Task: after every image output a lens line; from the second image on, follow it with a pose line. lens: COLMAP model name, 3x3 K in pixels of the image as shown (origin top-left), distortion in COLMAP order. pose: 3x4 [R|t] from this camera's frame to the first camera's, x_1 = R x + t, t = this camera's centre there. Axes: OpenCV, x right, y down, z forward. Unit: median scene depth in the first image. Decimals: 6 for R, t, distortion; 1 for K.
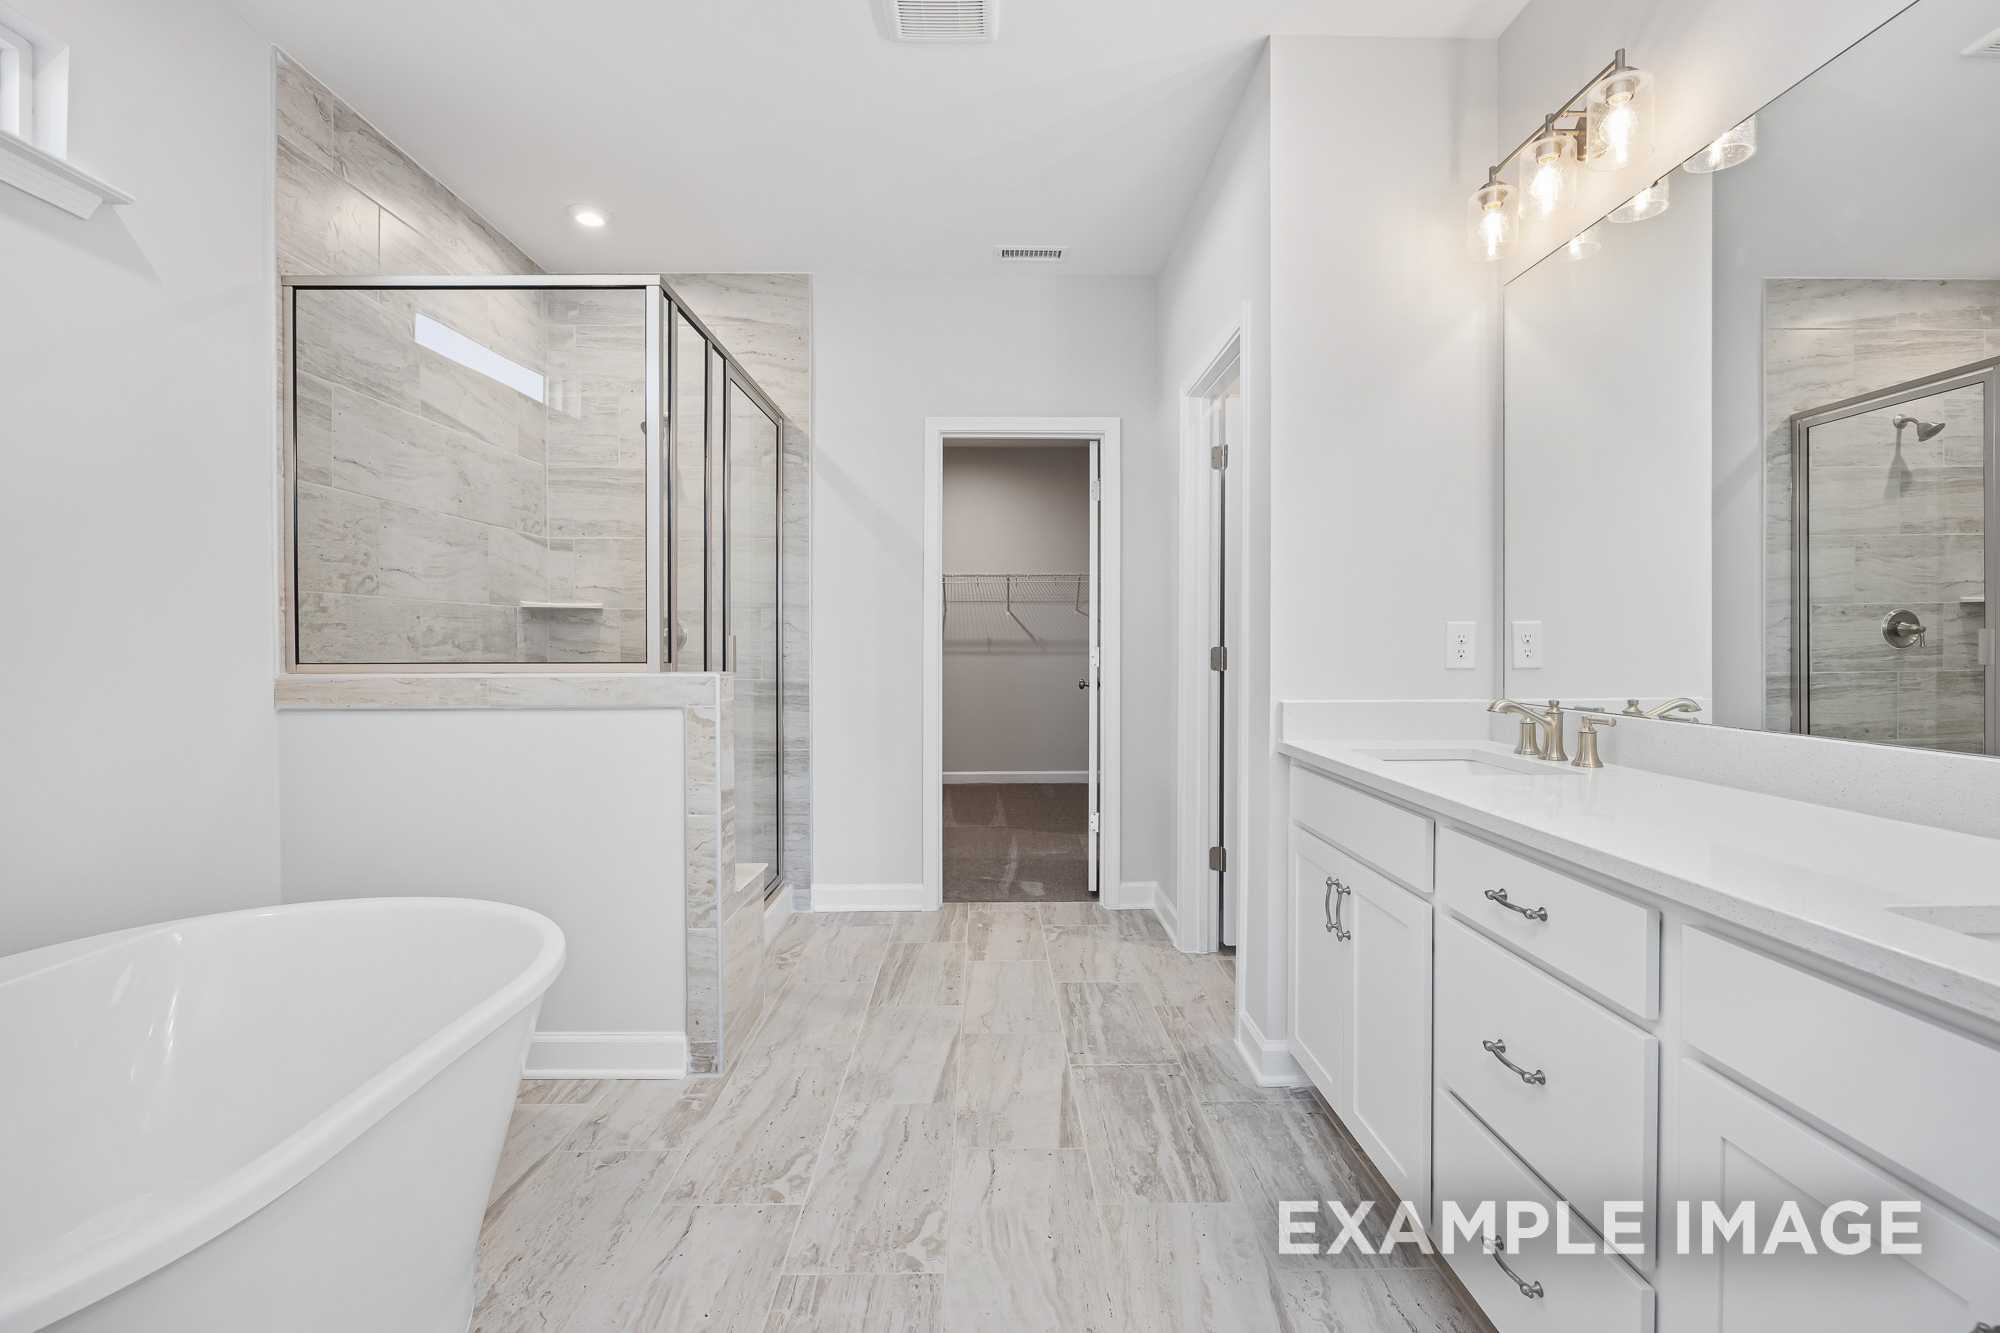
lens RADIAL K [[866.1, 0, 1001.6], [0, 866.1, 656.1], [0, 0, 1]] dist [-0.011347, -0.000122]
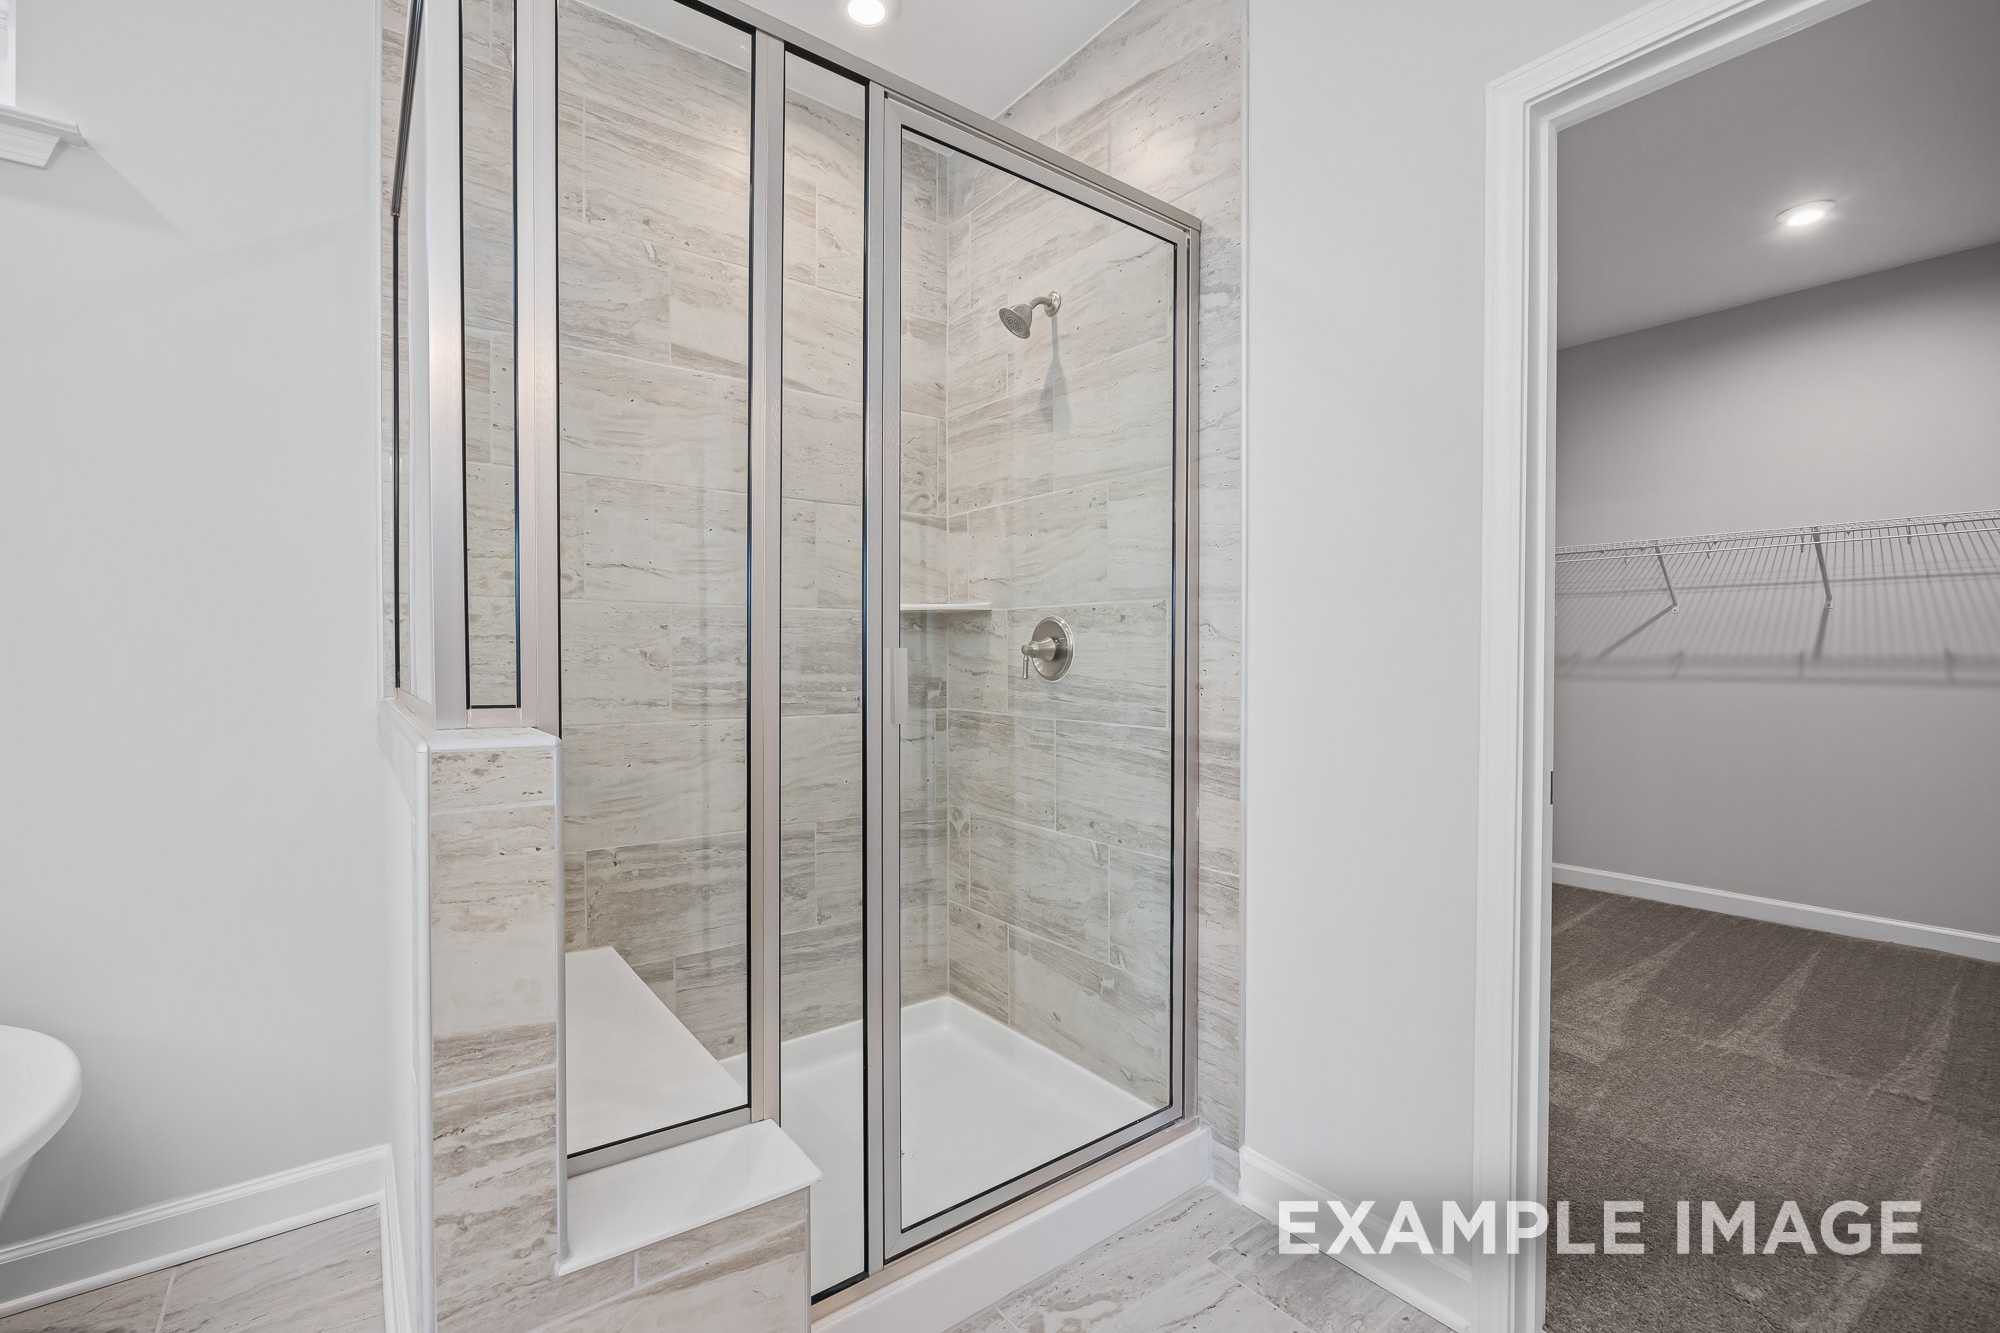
lens RADIAL K [[866.1, 0, 1004.5], [0, 866.1, 665.9], [0, 0, 1]] dist [-0.011347, -0.000122]
pose [[0.600198, 0.011243, -0.799772, 0.094619], [-0.014798, 0.999886, 0.002950, -0.012613], [0.799714, 0.010065, 0.600296, 0.596822]]
